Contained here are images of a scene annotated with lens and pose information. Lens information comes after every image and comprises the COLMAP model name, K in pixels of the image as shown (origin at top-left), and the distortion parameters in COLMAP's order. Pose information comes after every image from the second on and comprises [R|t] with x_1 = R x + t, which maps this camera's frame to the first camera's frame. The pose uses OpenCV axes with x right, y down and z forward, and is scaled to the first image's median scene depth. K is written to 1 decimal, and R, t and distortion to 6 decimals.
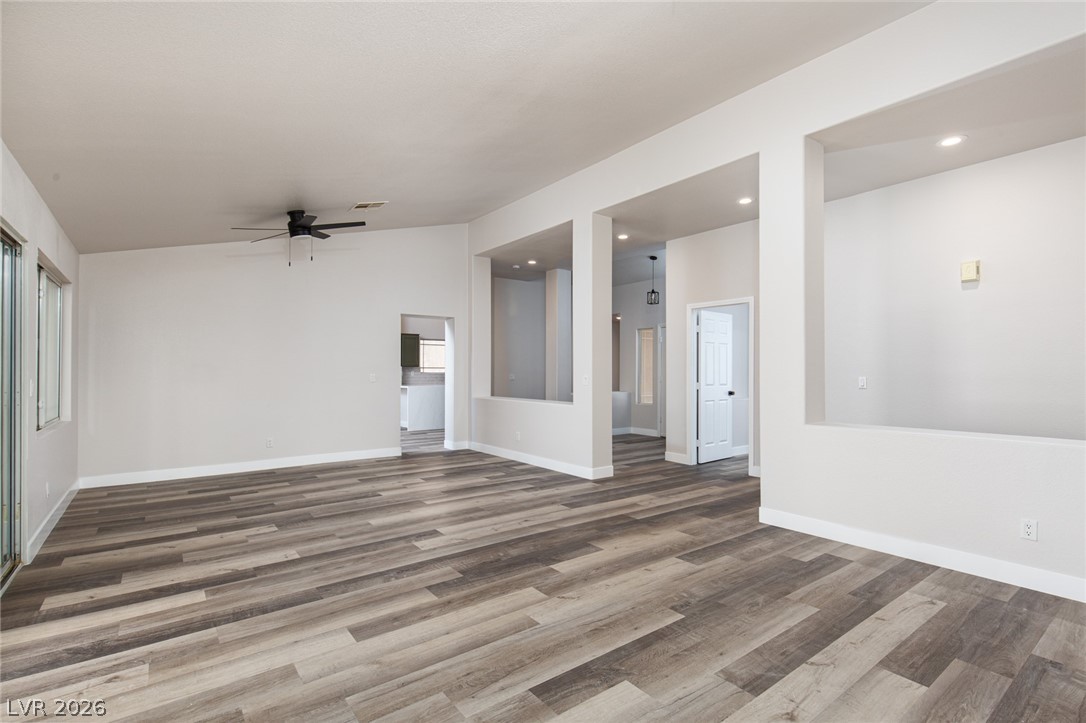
lens RADIAL K [[514.6, 0, 535.2], [0, 514.6, 368.2], [0, 0, 1]] dist [0.001377, 0.001140]
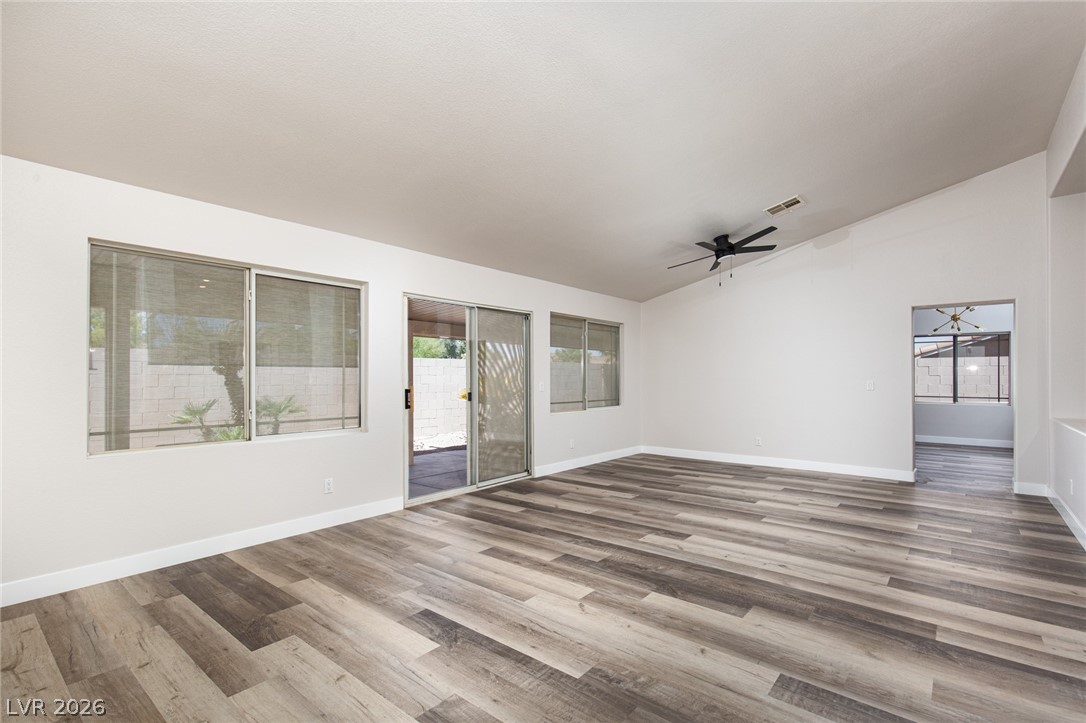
lens RADIAL K [[496.3, 0, 550.8], [0, 496.3, 369.1], [0, 0, 1]] dist [0.011947, -0.001034]
pose [[0.246714, -0.016596, -0.968946, 0.833394], [0.006593, 0.999859, -0.015447, 0.004860], [0.969066, -0.002577, 0.246789, 0.606920]]
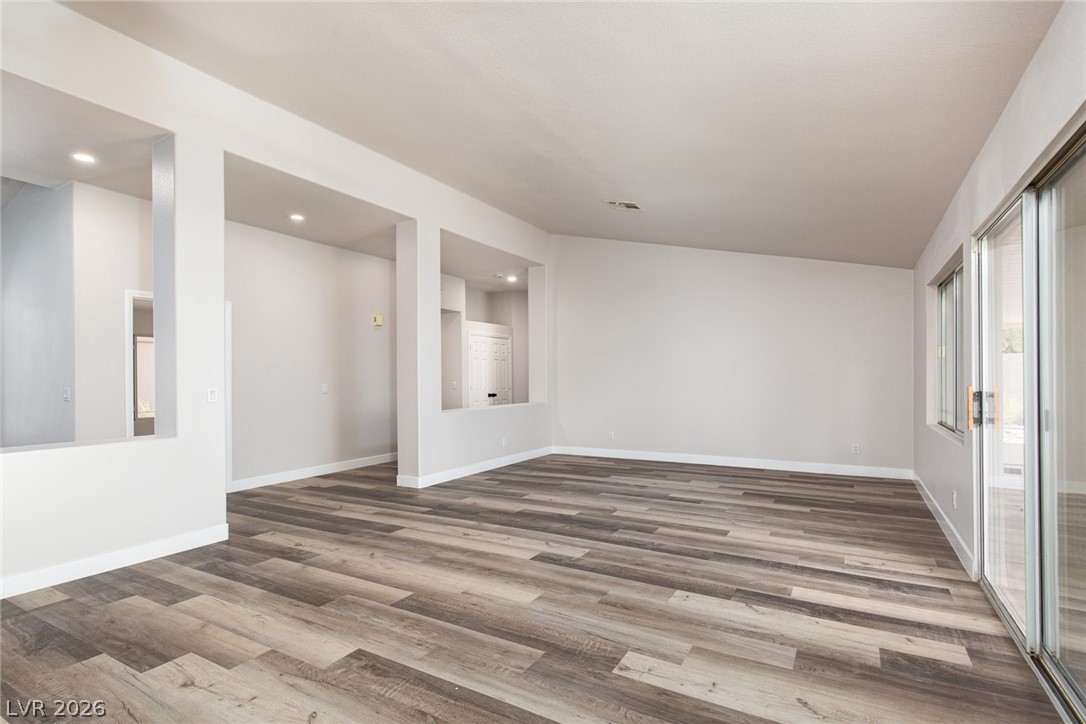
lens RADIAL K [[517.1, 0, 537.9], [0, 517.1, 380.2], [0, 0, 1]] dist [0.009505, -0.001037]
pose [[-0.381504, 0.001116, 0.924367, -1.207762], [0.004976, 0.999987, 0.000846, 0.022179], [-0.924354, 0.004923, -0.381505, 1.604168]]
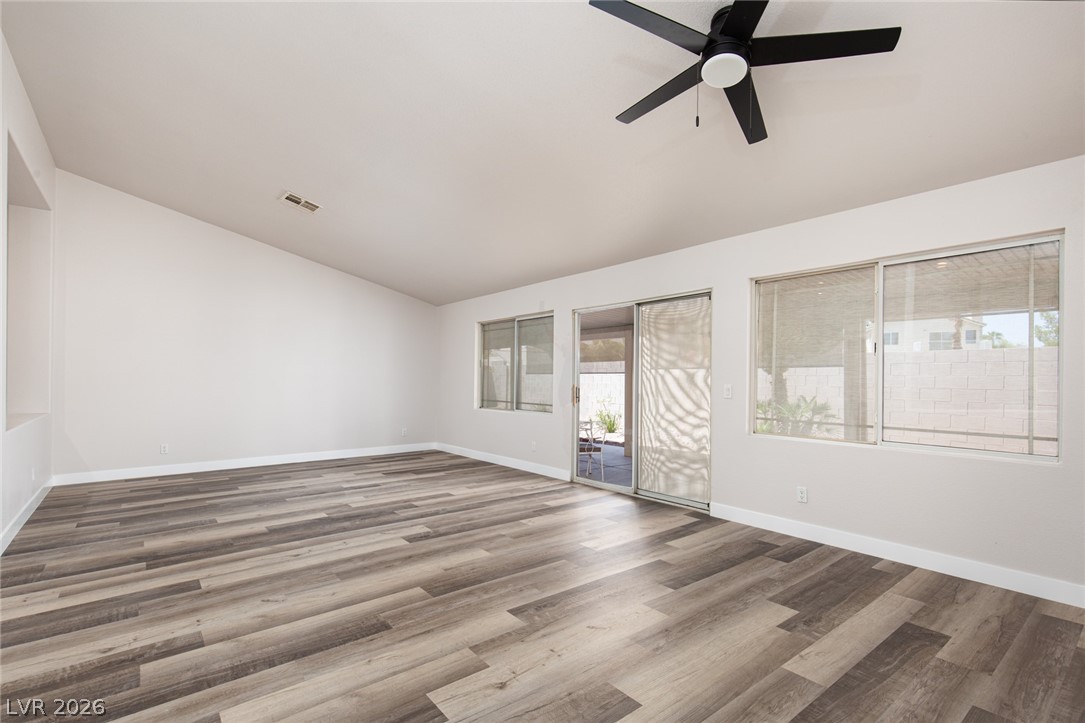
lens RADIAL K [[516.6, 0, 537.4], [0, 516.6, 379.7], [0, 0, 1]] dist [0.009505, -0.001037]
pose [[-0.999655, -0.002546, -0.026142, -0.489207], [-0.002455, 0.999991, -0.003540, 0.024884], [0.026151, -0.003475, -0.999652, 2.379869]]
